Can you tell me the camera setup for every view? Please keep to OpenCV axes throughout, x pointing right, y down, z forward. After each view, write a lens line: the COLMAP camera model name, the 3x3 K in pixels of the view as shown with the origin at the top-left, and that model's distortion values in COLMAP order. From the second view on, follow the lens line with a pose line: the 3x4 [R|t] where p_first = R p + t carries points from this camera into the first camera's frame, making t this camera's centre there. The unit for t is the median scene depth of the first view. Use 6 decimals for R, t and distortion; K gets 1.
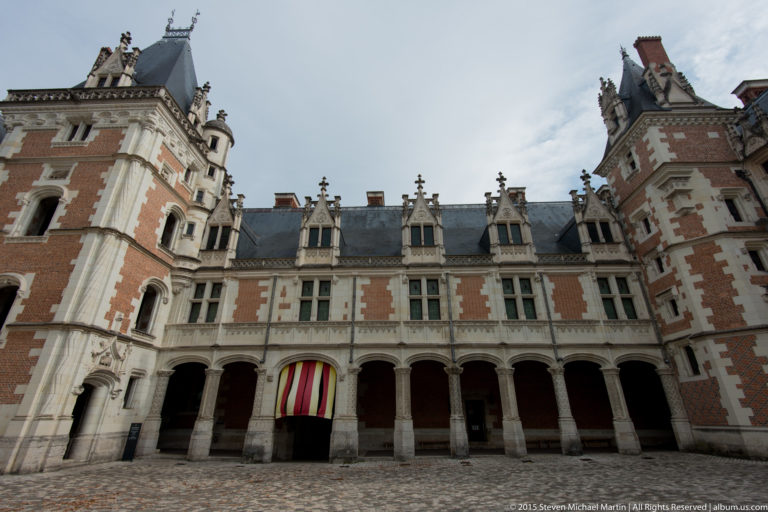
lens RADIAL K [[357.9, 0, 384.0], [0, 357.9, 256.0], [0, 0, 1]] dist [0.028275, -0.016335]
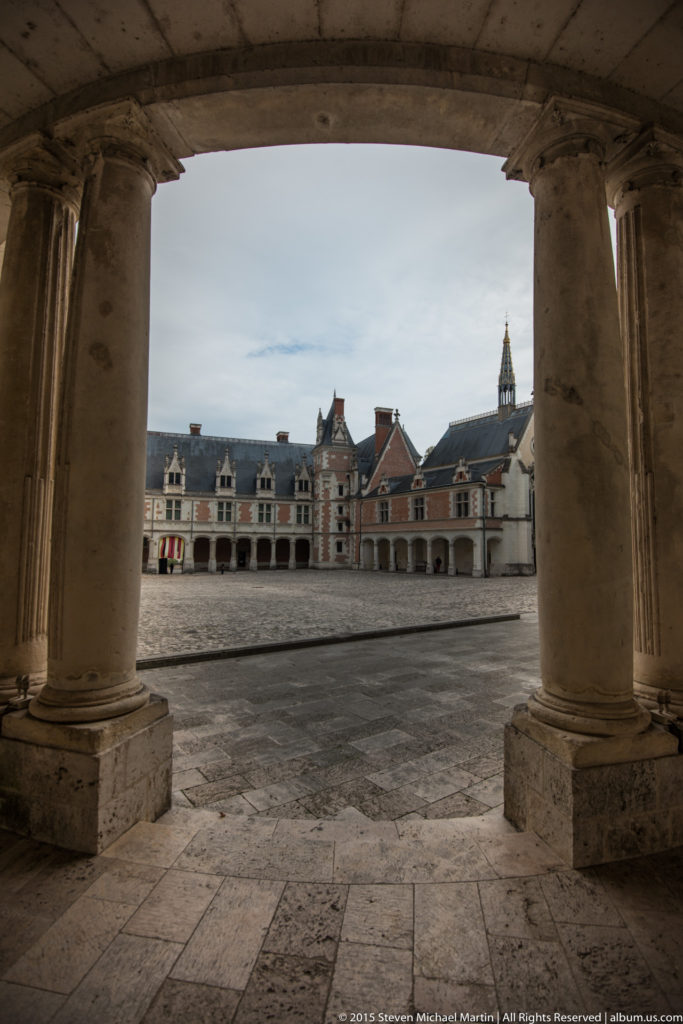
lens RADIAL K [[477.3, 0, 341.5], [0, 477.3, 512.0], [0, 0, 1]] dist [0.028275, -0.016335]
pose [[0.926358, 0.036491, 0.374872, -0.354935], [-0.164095, 0.934971, 0.314487, -1.005376], [-0.339019, -0.352842, 0.872106, -2.009370]]
